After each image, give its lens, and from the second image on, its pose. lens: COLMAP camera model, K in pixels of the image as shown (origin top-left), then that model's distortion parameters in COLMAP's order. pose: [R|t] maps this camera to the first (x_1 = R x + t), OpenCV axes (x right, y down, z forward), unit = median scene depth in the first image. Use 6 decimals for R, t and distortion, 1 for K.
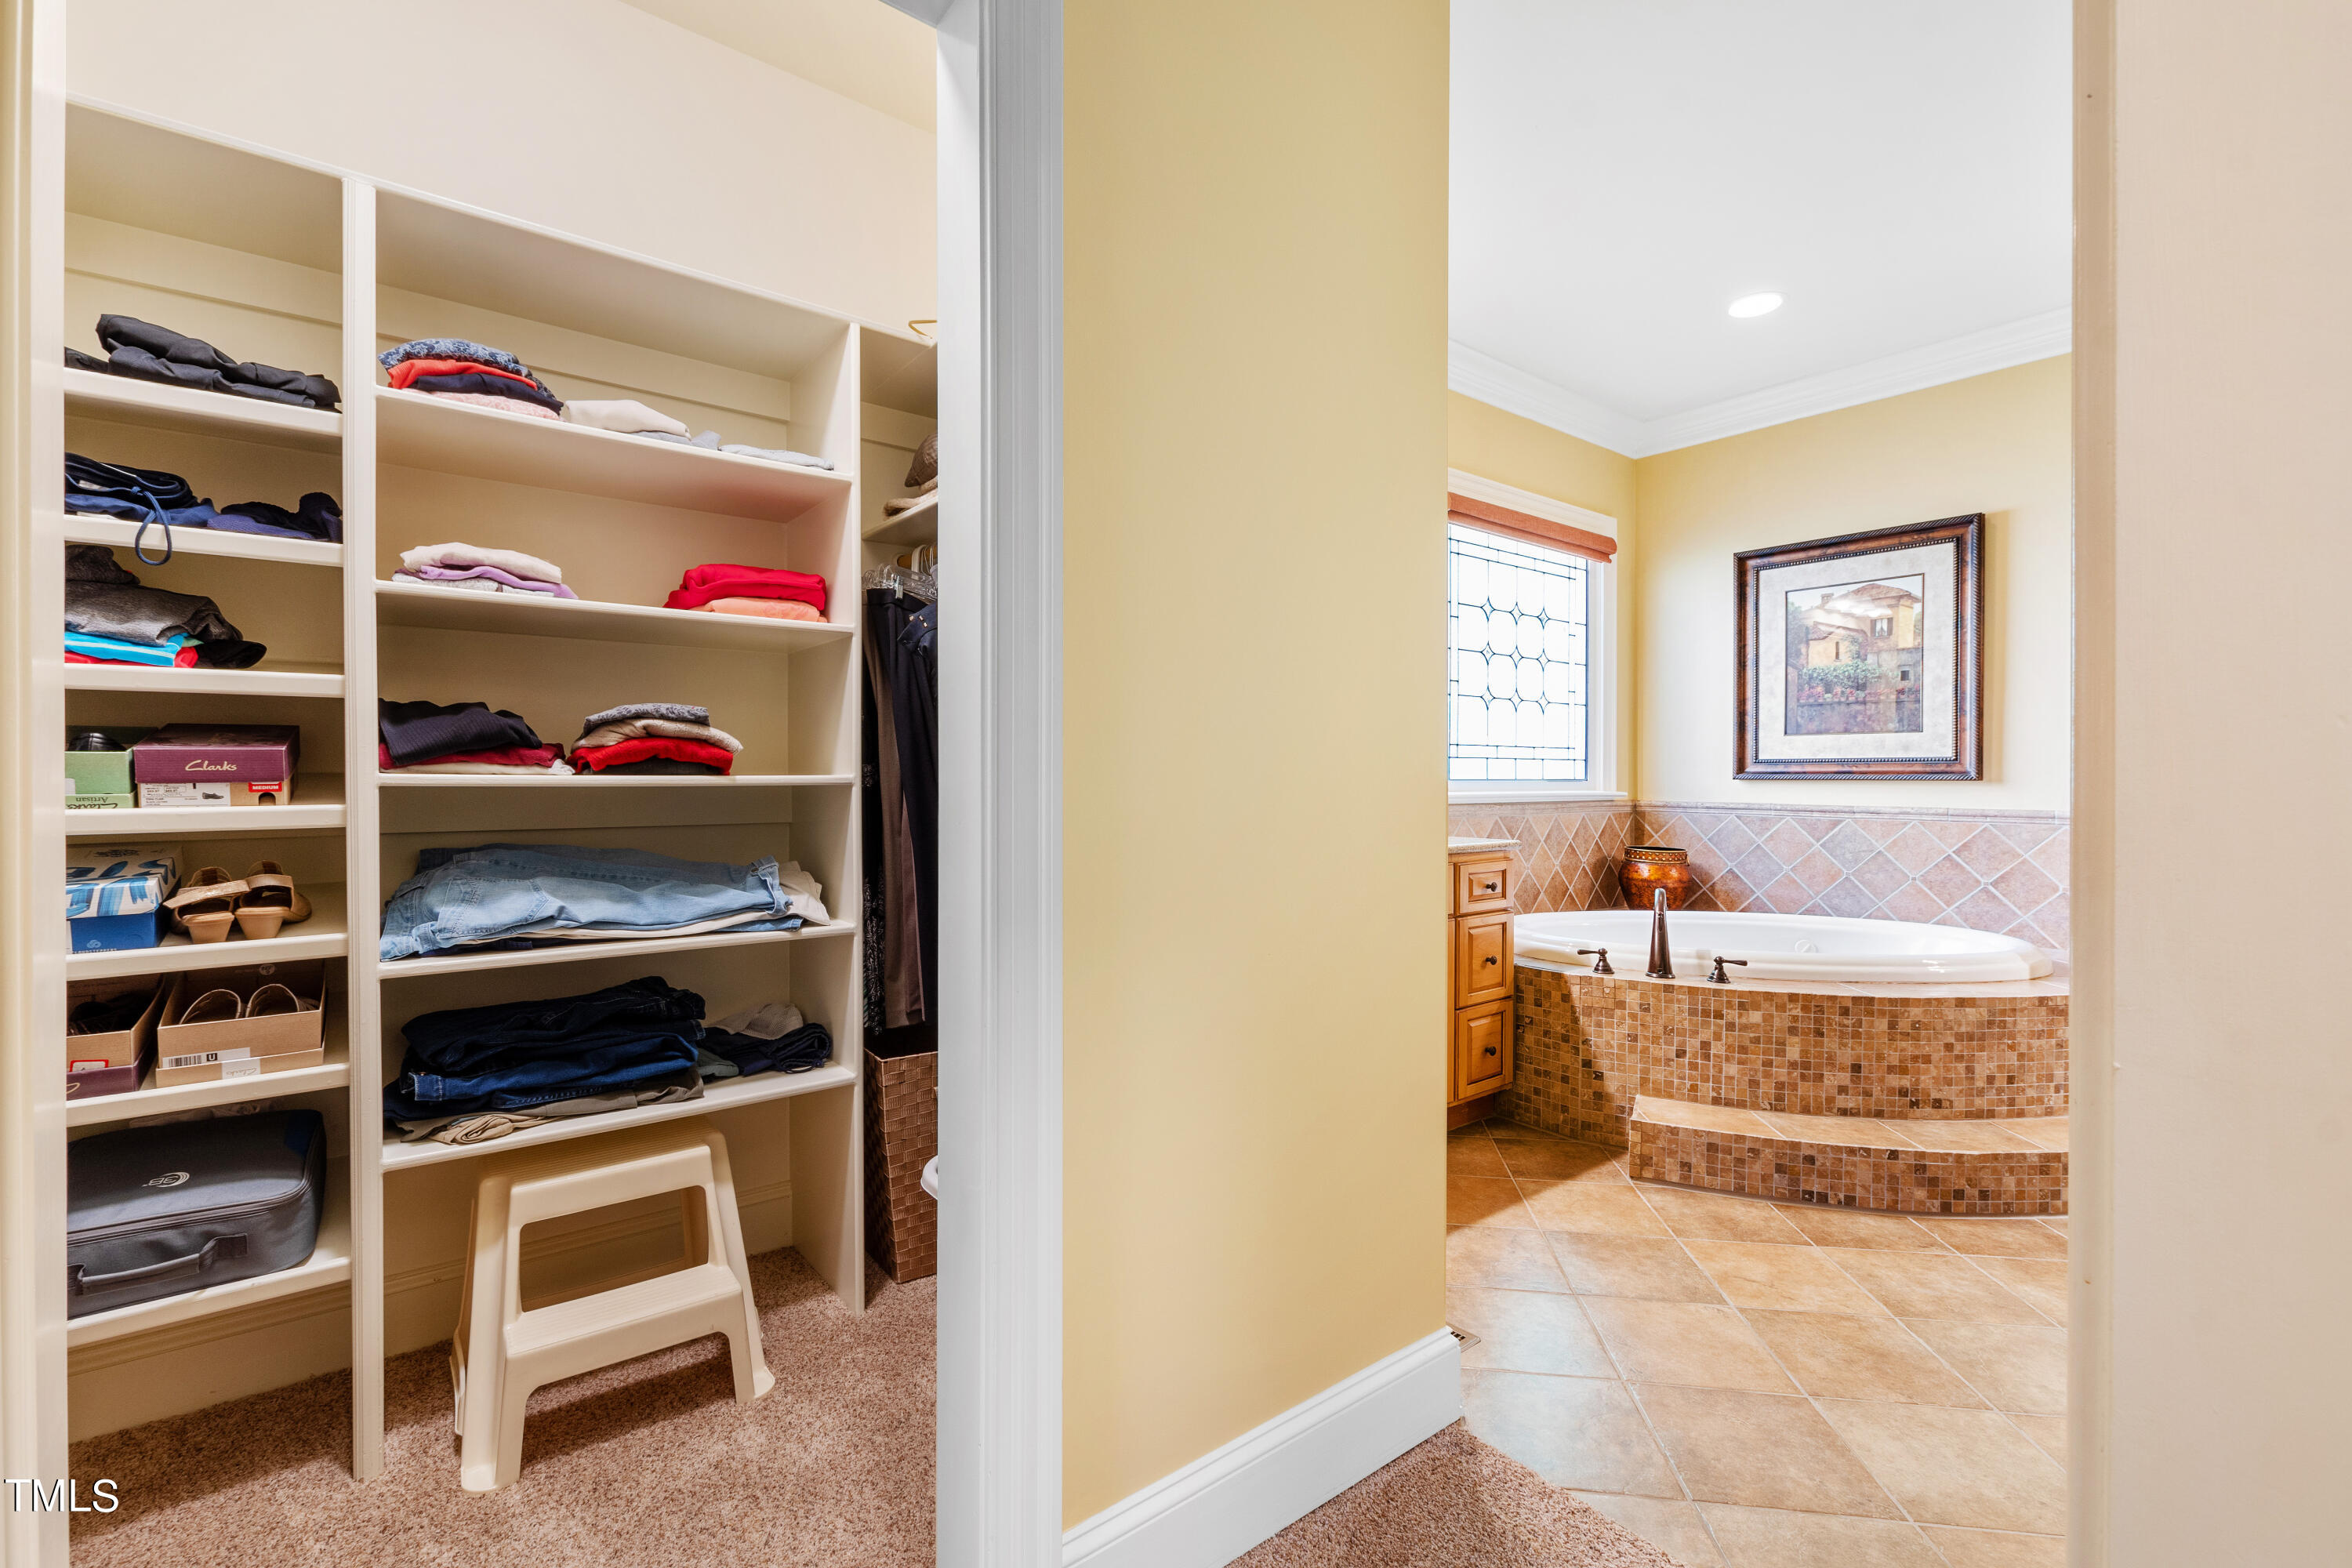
lens RADIAL K [[1023.7, 0, 1158.1], [0, 1023.7, 787.7], [0, 0, 1]] dist [0.008376, -0.003160]
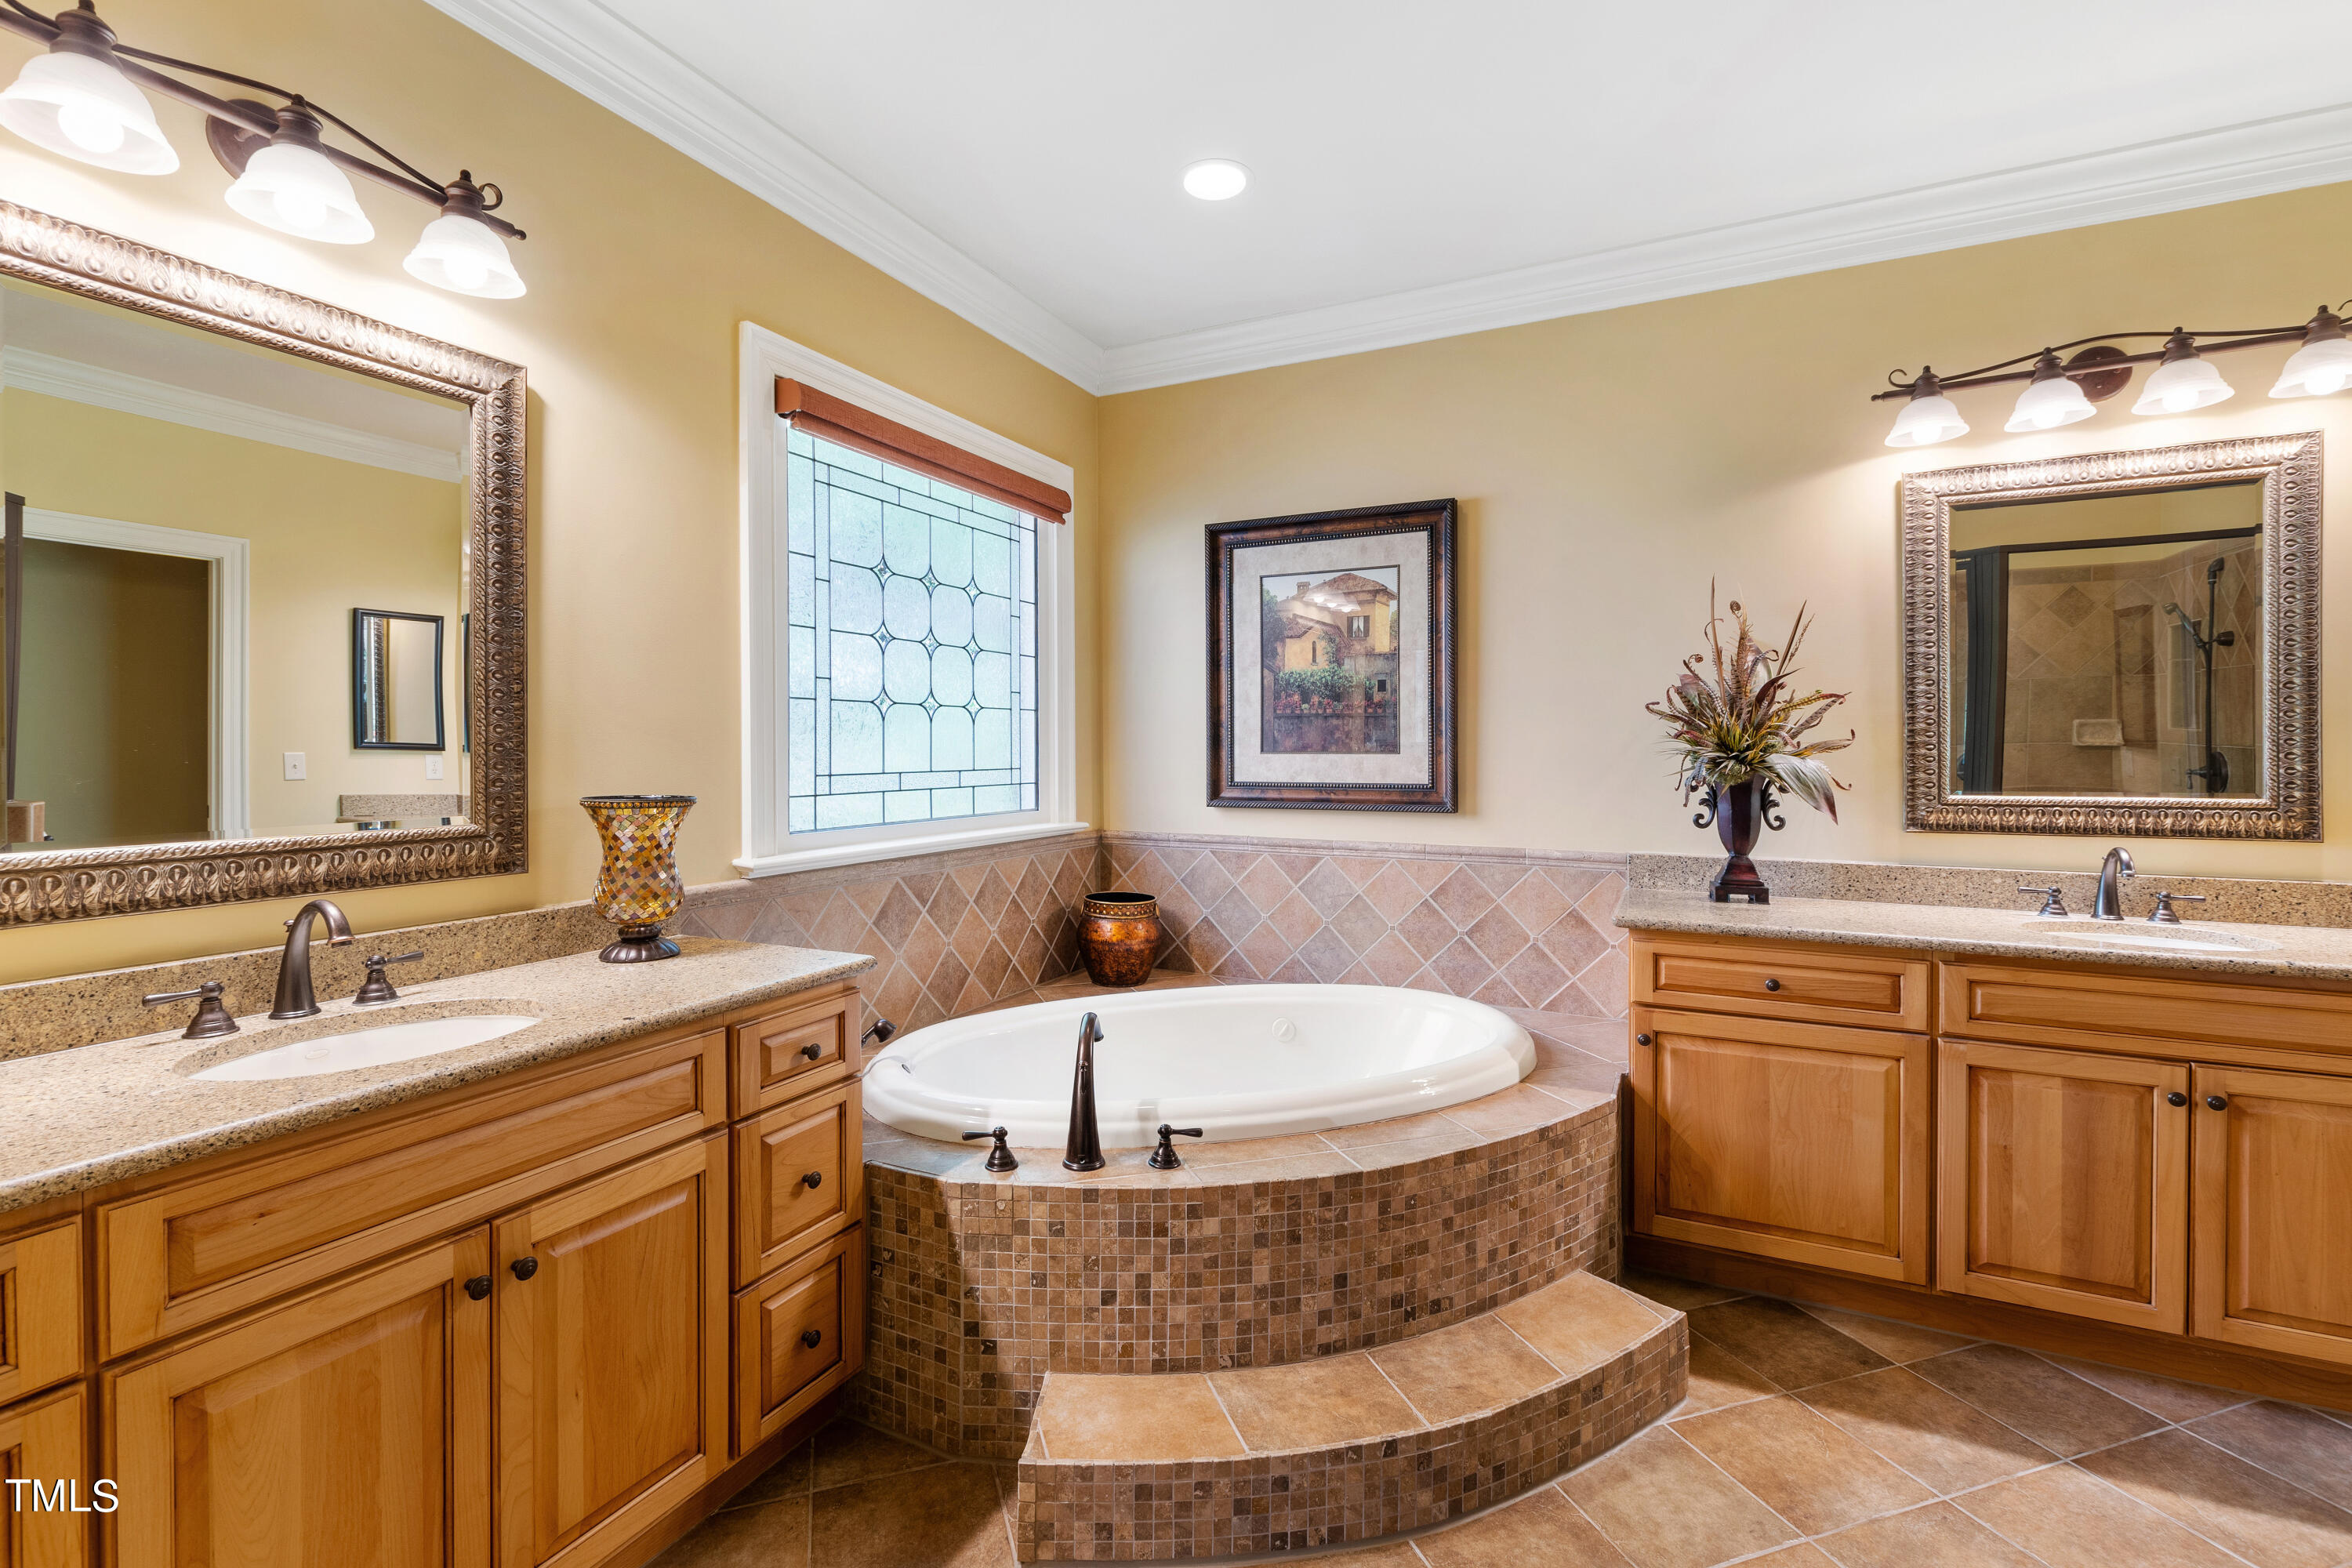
lens RADIAL K [[1023.7, 0, 1183.5], [0, 1023.7, 764.0], [0, 0, 1]] dist [0.008376, -0.003160]
pose [[0.898349, -0.013249, 0.439083, 0.231357], [0.009821, 0.999901, 0.010079, -0.059811], [-0.439173, -0.004742, 0.898390, 0.346125]]
